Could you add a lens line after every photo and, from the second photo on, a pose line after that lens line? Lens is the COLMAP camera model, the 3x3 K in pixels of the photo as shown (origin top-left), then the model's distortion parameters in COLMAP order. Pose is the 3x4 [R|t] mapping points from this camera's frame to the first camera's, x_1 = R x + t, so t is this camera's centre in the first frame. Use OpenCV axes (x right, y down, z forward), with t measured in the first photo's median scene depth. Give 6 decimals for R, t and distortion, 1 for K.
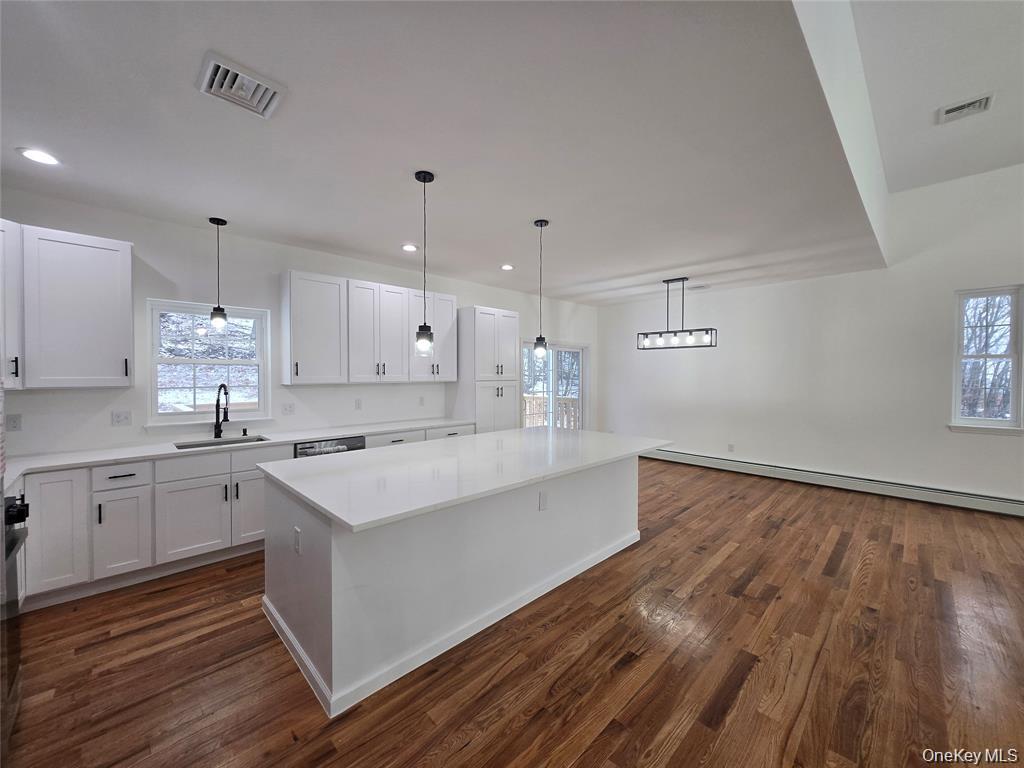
lens RADIAL K [[404.1, 0, 507.7], [0, 404.1, 379.8], [0, 0, 1]] dist [-0.001074, -0.000268]
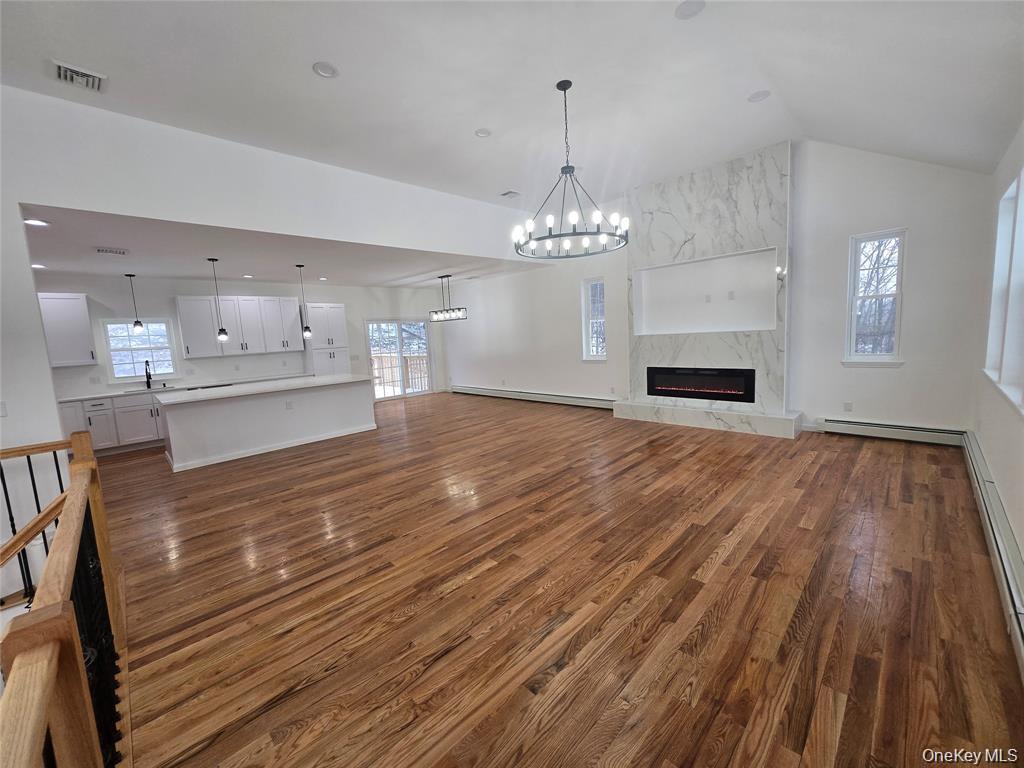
lens RADIAL K [[404.1, 0, 507.7], [0, 404.1, 379.8], [0, 0, 1]] dist [-0.001074, -0.000268]
pose [[0.998346, -0.057337, -0.004203, 0.914190], [0.057469, 0.993275, 0.100512, 0.007544], [-0.001588, -0.100587, 0.994927, -0.832547]]
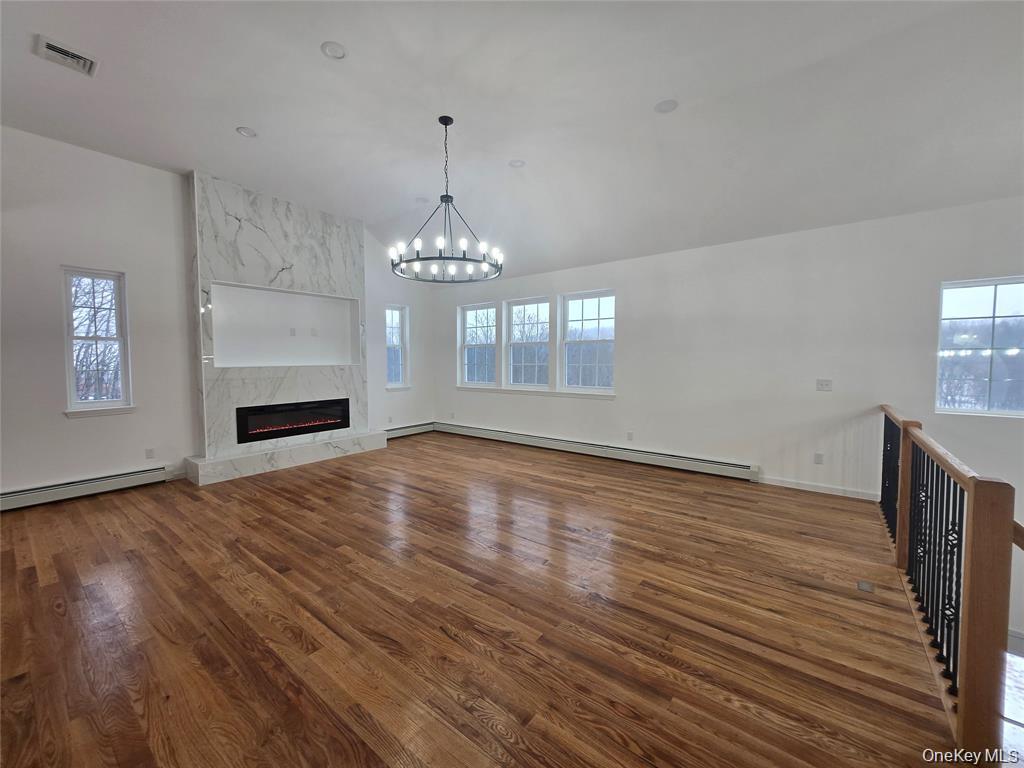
lens RADIAL K [[404.1, 0, 507.7], [0, 404.1, 379.8], [0, 0, 1]] dist [-0.001074, -0.000268]
pose [[-0.130027, -0.051844, 0.990154, 0.070024], [0.019697, 0.998300, 0.054858, 0.010723], [-0.991315, 0.026636, -0.128785, 0.140022]]
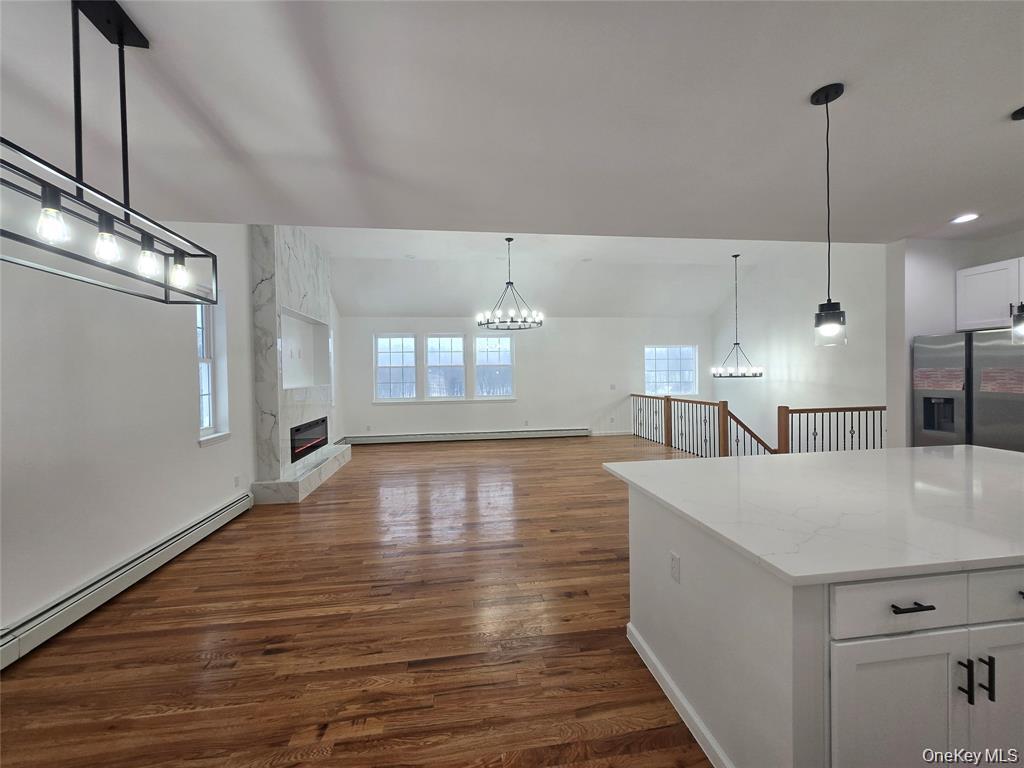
lens RADIAL K [[404.1, 0, 507.7], [0, 404.1, 379.8], [0, 0, 1]] dist [-0.001074, -0.000268]
pose [[-0.805856, 0.004467, 0.592094, 0.096945], [0.024722, 0.999353, 0.026108, -0.022893], [-0.591595, 0.035677, -0.805446, 1.511930]]
